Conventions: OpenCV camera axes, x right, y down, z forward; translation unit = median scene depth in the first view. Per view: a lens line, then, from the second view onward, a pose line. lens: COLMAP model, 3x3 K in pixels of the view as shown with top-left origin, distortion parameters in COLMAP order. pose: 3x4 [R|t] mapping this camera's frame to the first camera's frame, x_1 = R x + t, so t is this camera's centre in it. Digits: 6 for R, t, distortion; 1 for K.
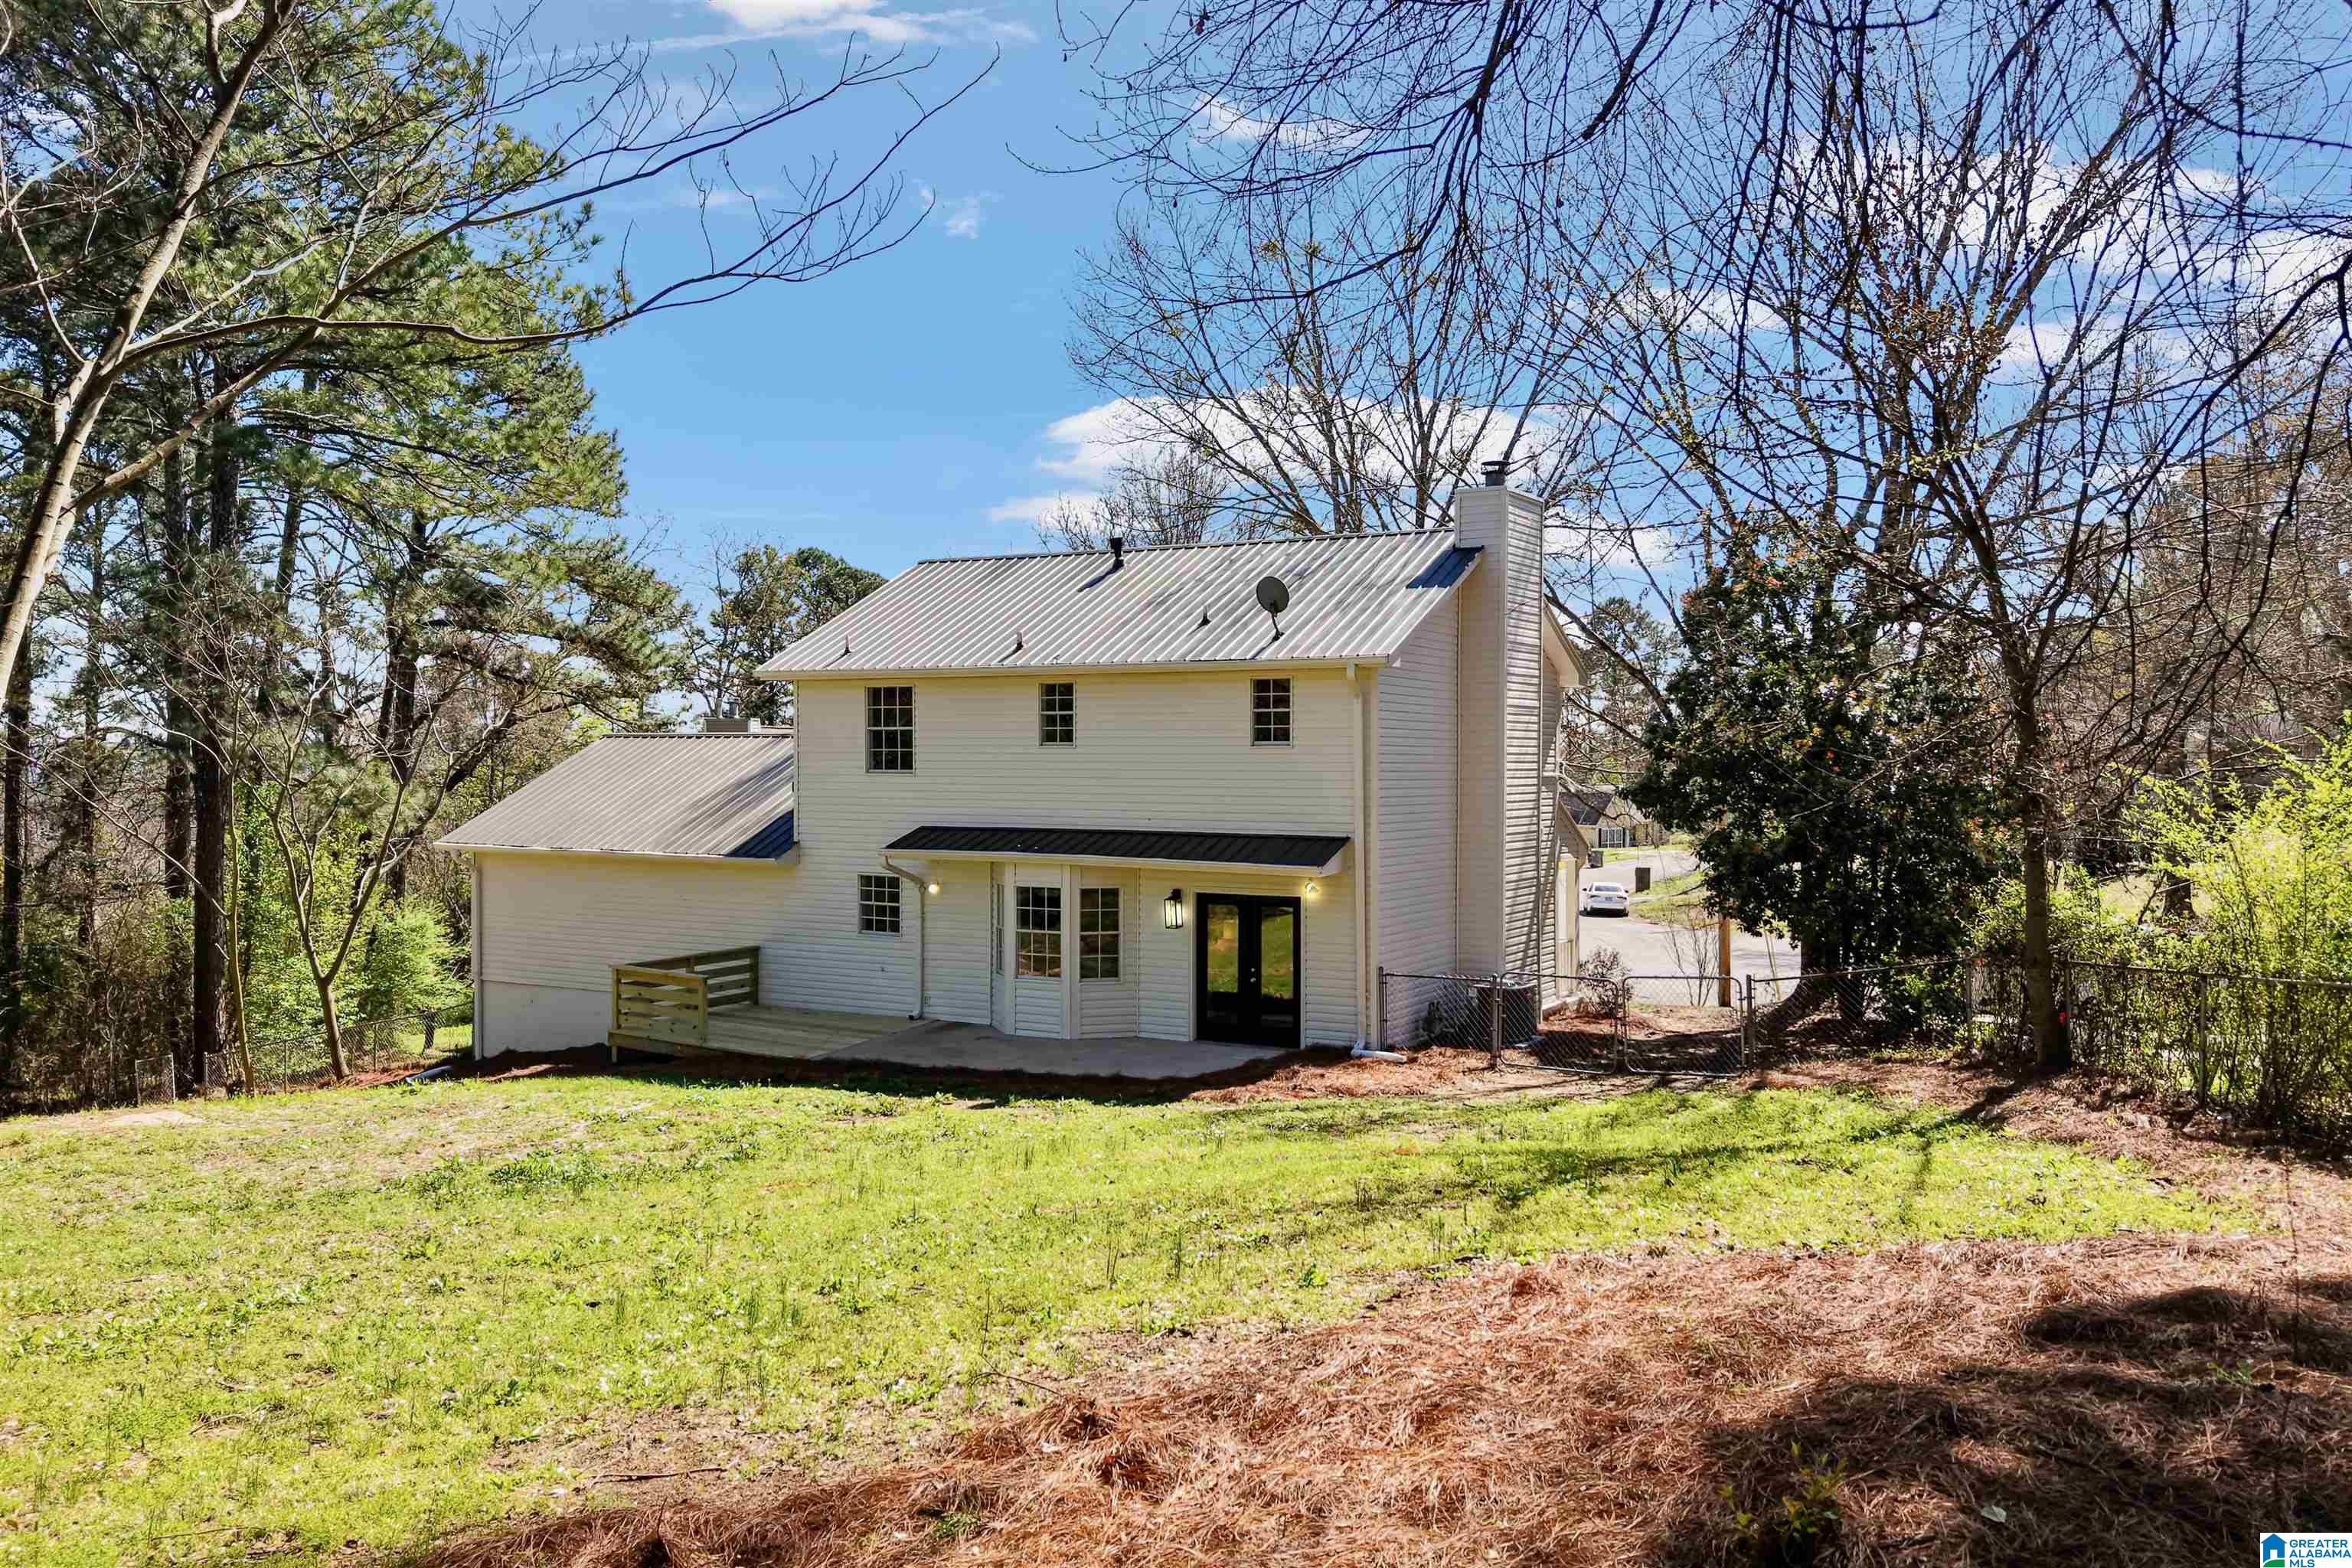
lens RADIAL K [[1835.8, 0, 1170.2], [0, 1835.8, 760.2], [0, 0, 1]] dist [0.039473, -0.051261]
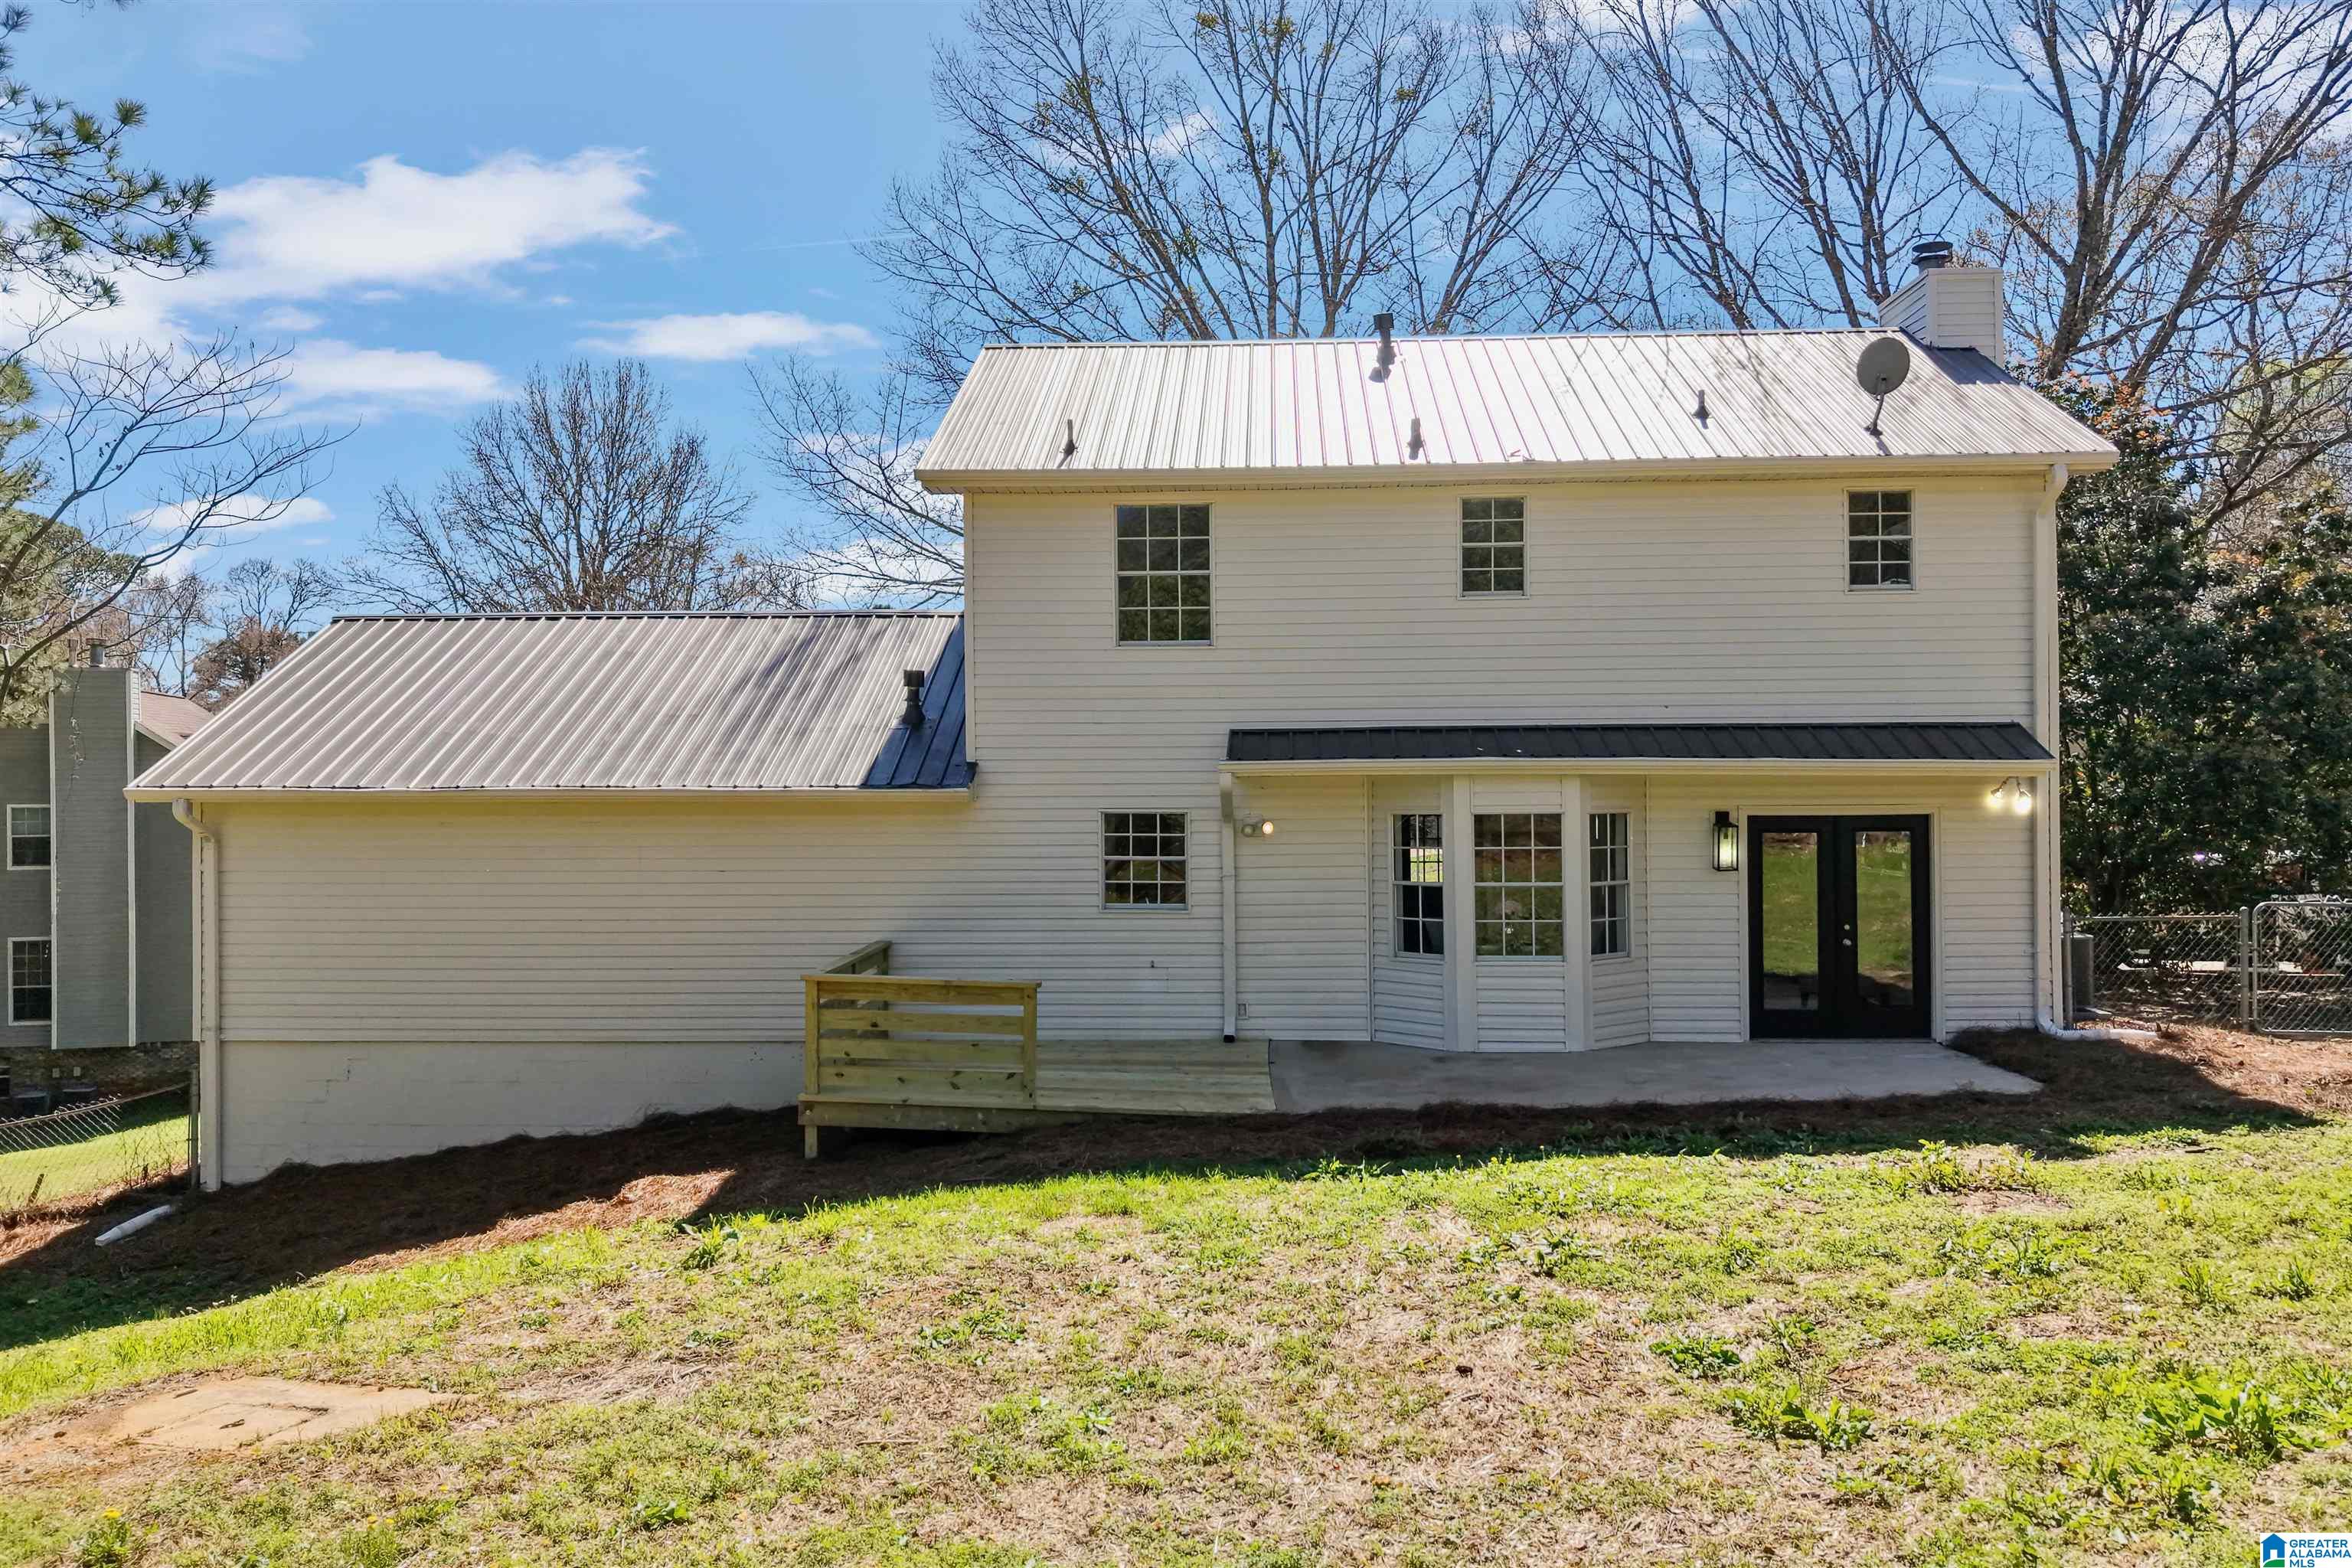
lens RADIAL K [[1835.8, 0, 1153.5], [0, 1835.8, 779.1], [0, 0, 1]] dist [0.039473, -0.051261]
pose [[0.904893, -0.004329, 0.425617, -0.450801], [0.007753, 0.999950, -0.006314, 0.060231], [-0.425568, 0.009014, 0.904881, 0.480784]]
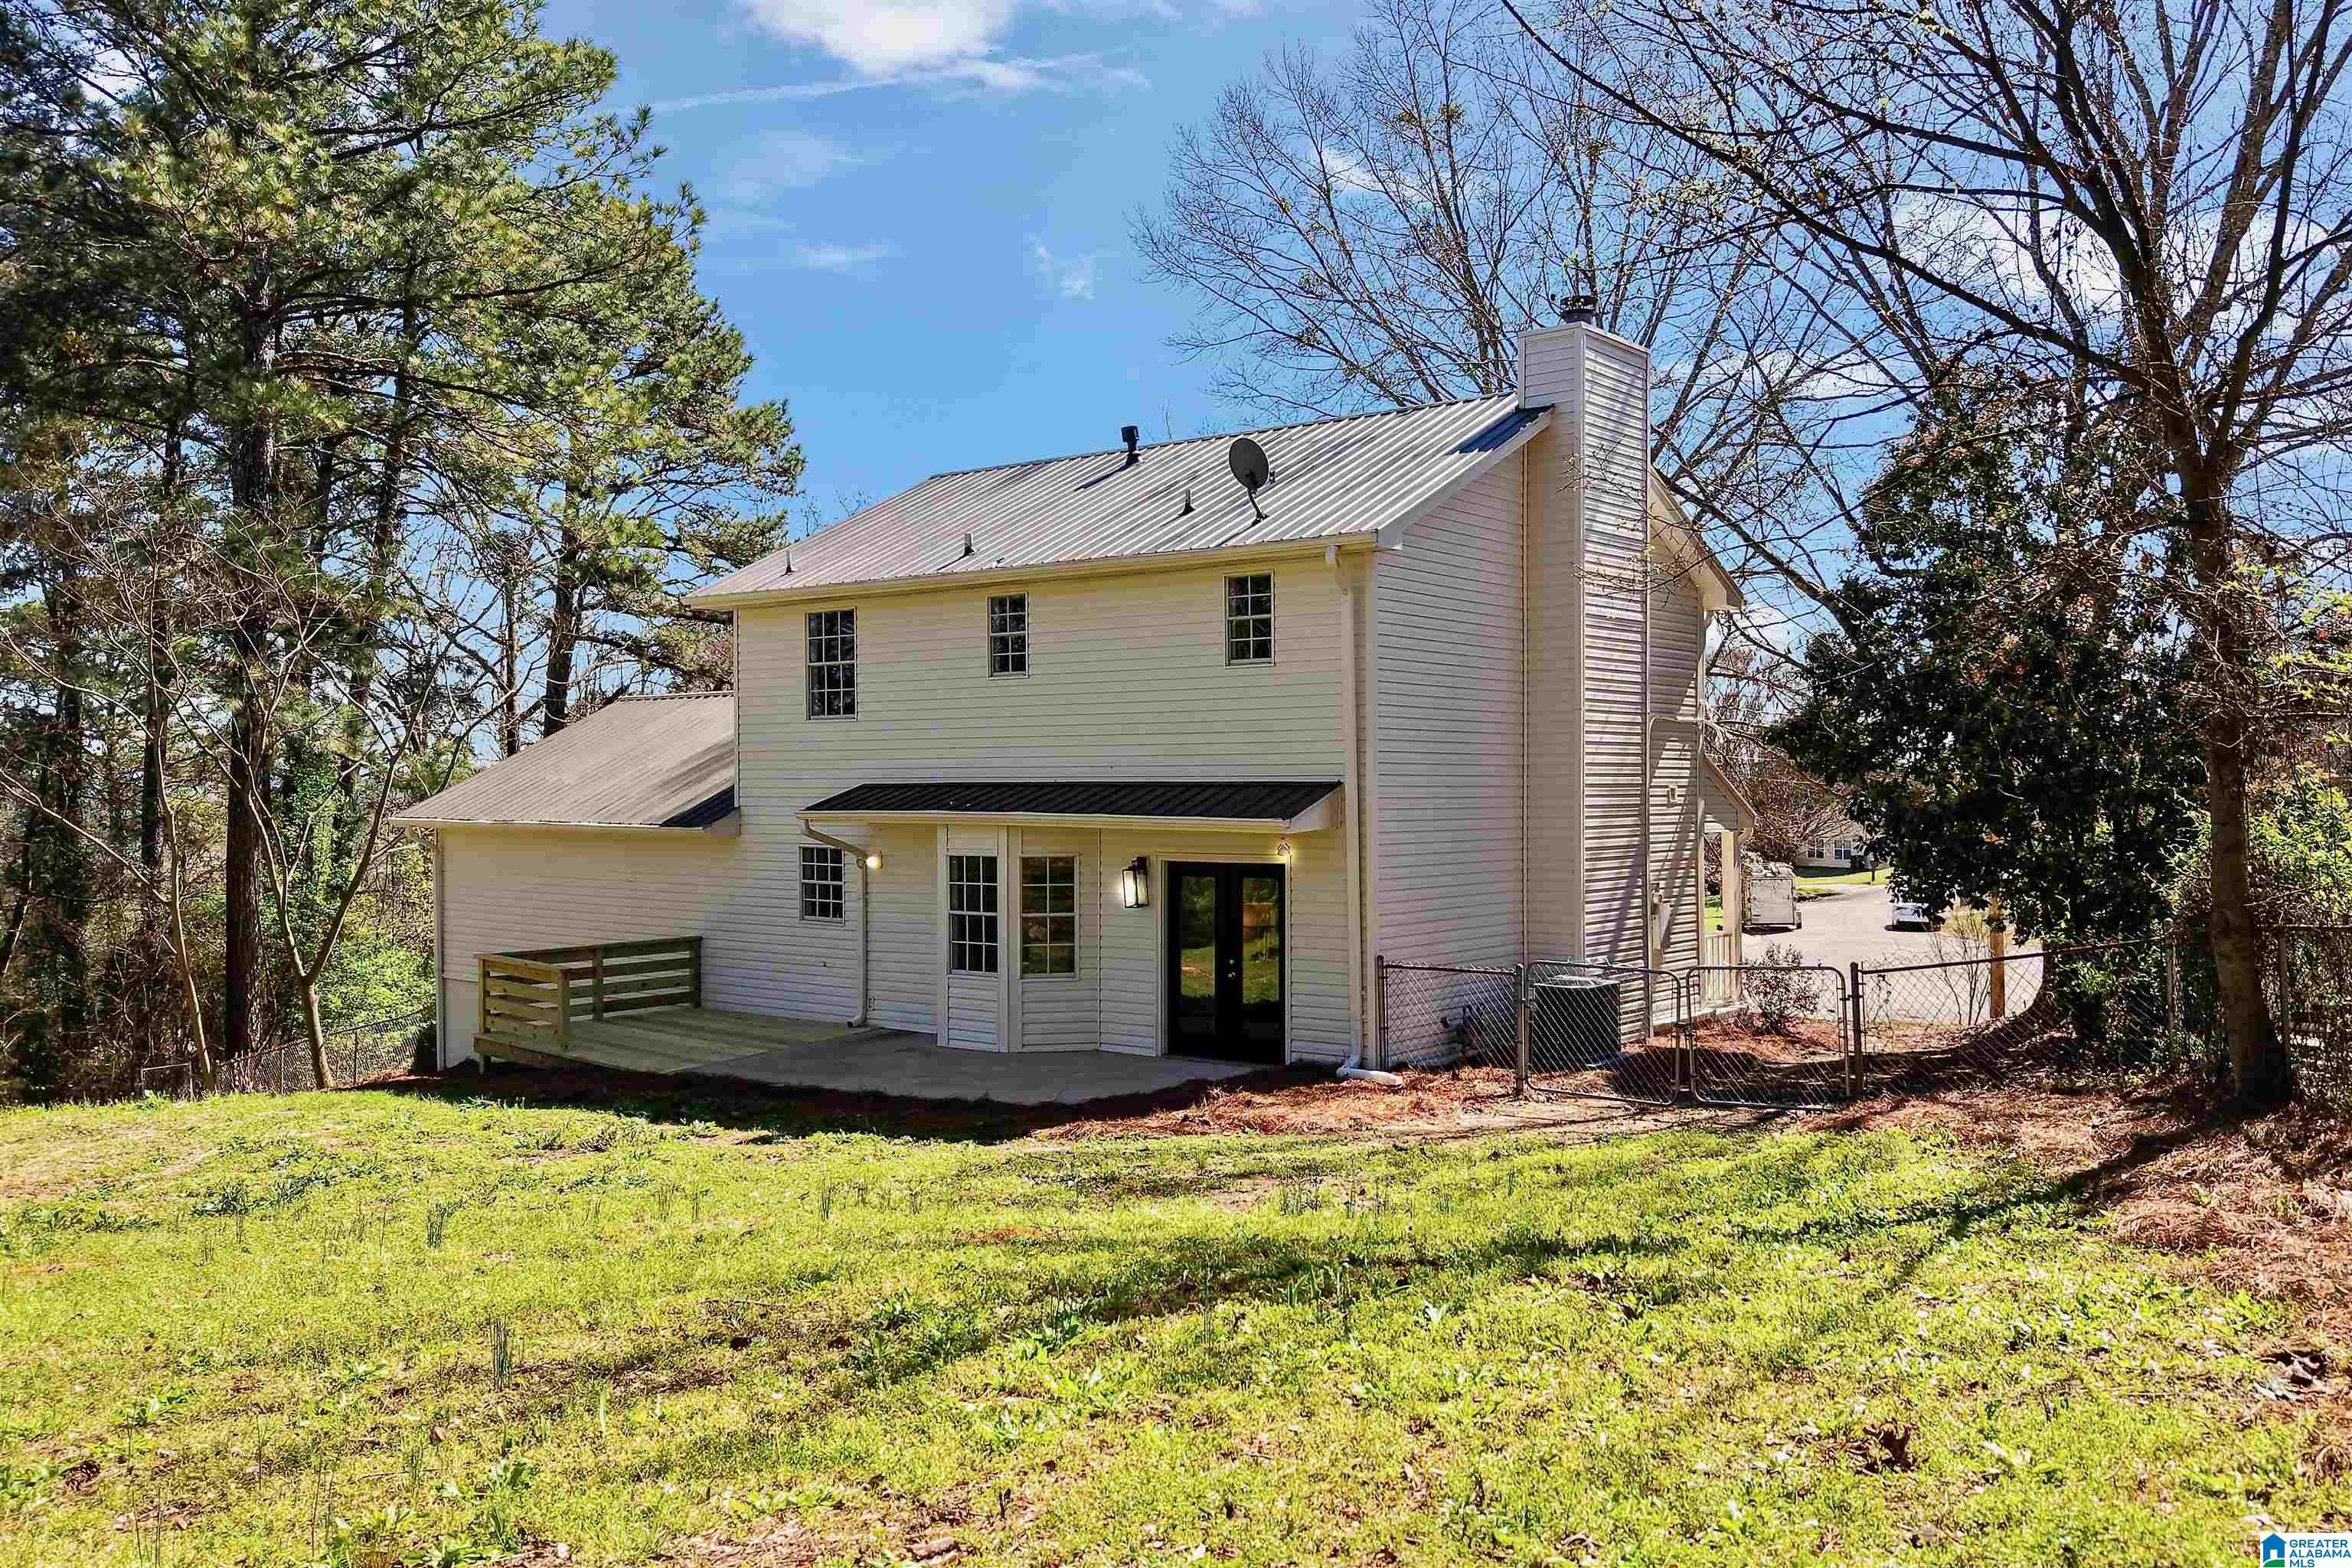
lens RADIAL K [[1835.8, 0, 1316.4], [0, 1835.8, 775.6], [0, 0, 1]] dist [0.039473, -0.051261]
pose [[0.994011, -0.006412, -0.109093, 0.156936], [0.005802, 0.999966, -0.005904, 0.040567], [0.109127, 0.005236, 0.994014, 0.242239]]
